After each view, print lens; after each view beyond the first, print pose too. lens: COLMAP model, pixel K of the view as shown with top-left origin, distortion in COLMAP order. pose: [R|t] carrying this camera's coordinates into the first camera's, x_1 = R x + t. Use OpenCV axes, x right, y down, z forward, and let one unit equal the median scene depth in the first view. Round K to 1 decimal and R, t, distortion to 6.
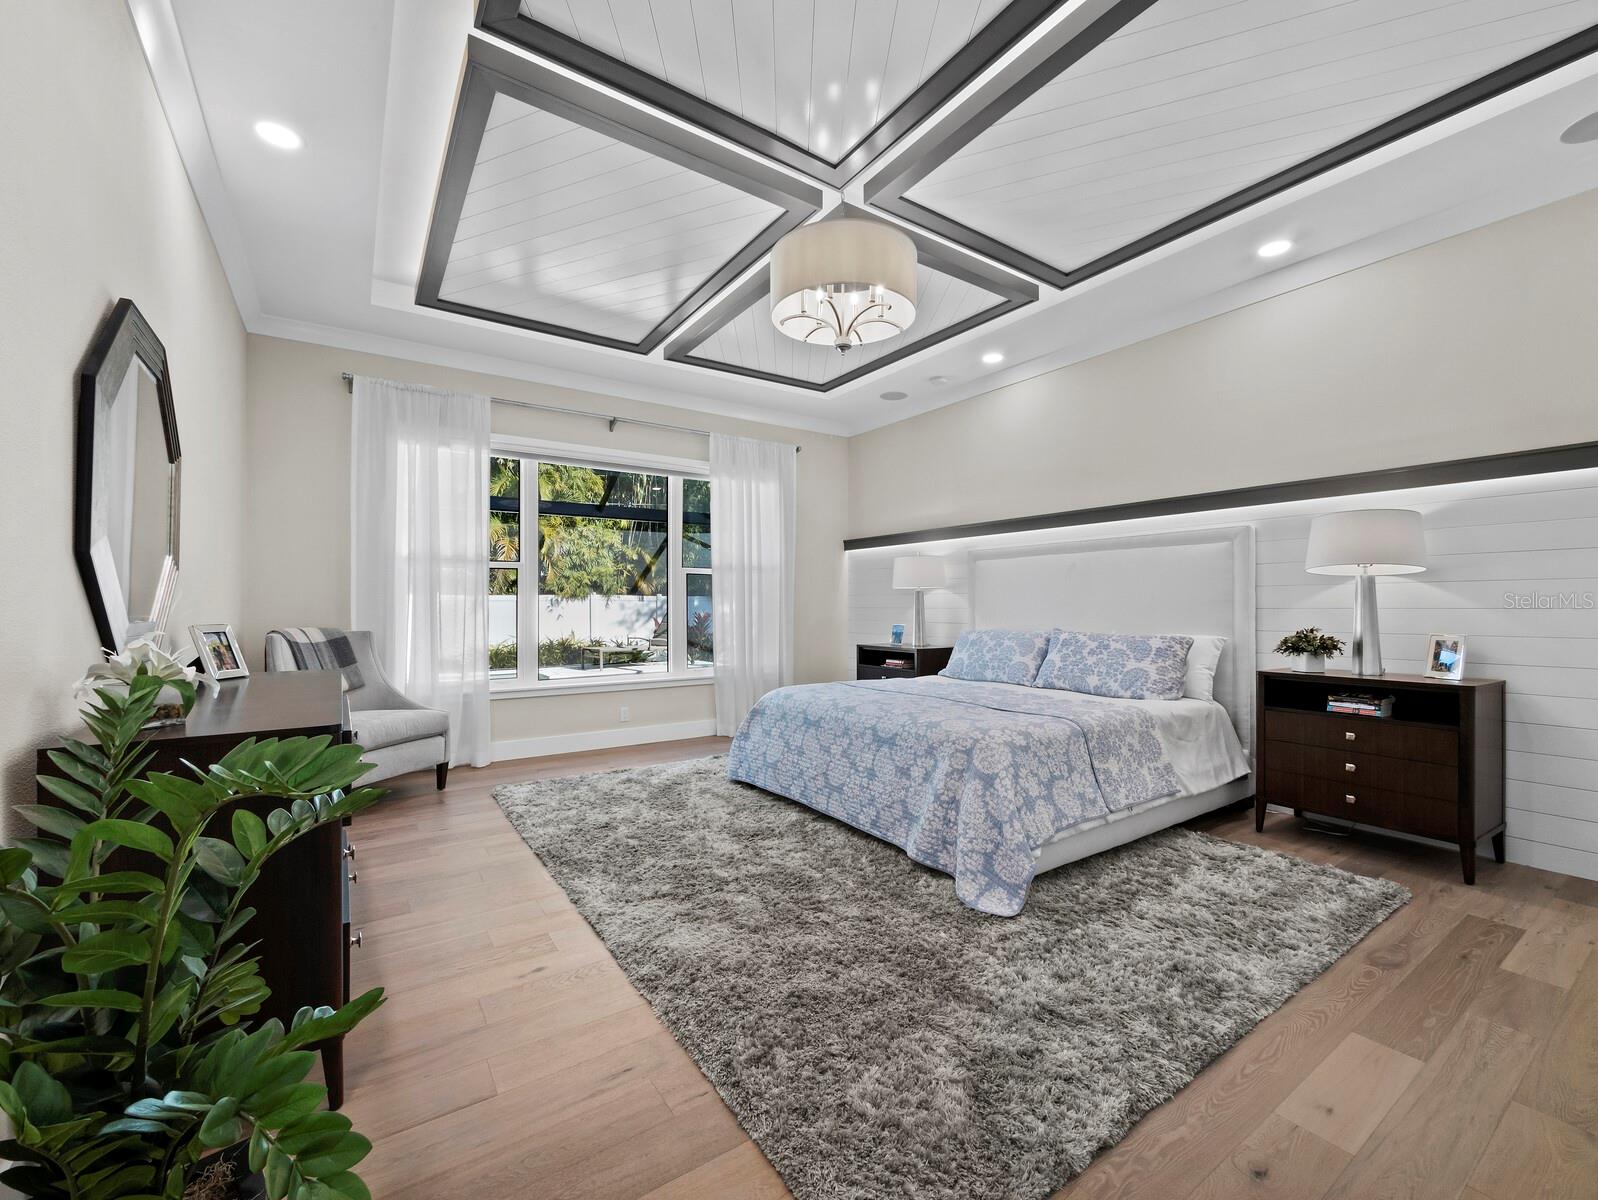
lens RADIAL K [[676.0, 0, 803.0], [0, 676.0, 616.2], [0, 0, 1]] dist [-0.002566, -0.000323]
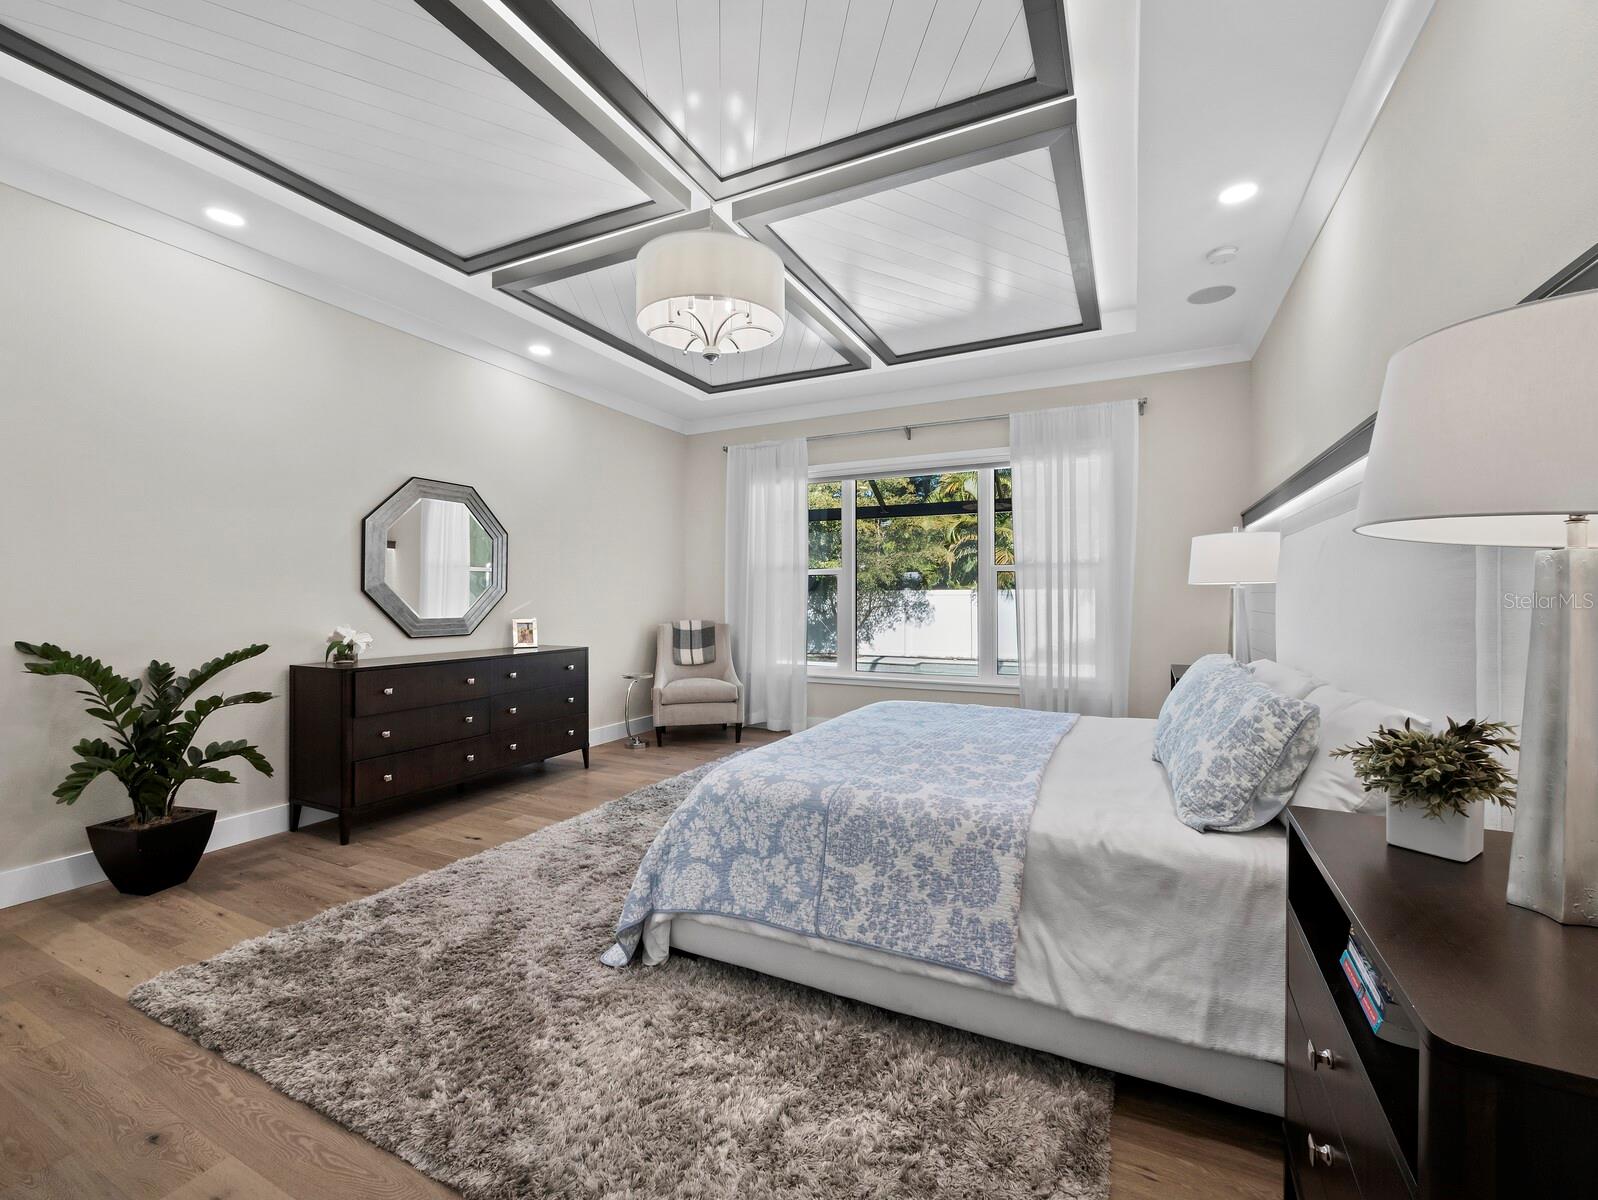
lens RADIAL K [[671.3, 0, 801.4], [0, 671.3, 607.3], [0, 0, 1]] dist [-0.004656, 0.000045]
pose [[0.488853, 0.014098, -0.872252, 0.776980], [-0.011693, 0.999885, 0.009607, -0.031829], [0.872288, 0.005502, 0.488962, 0.498552]]
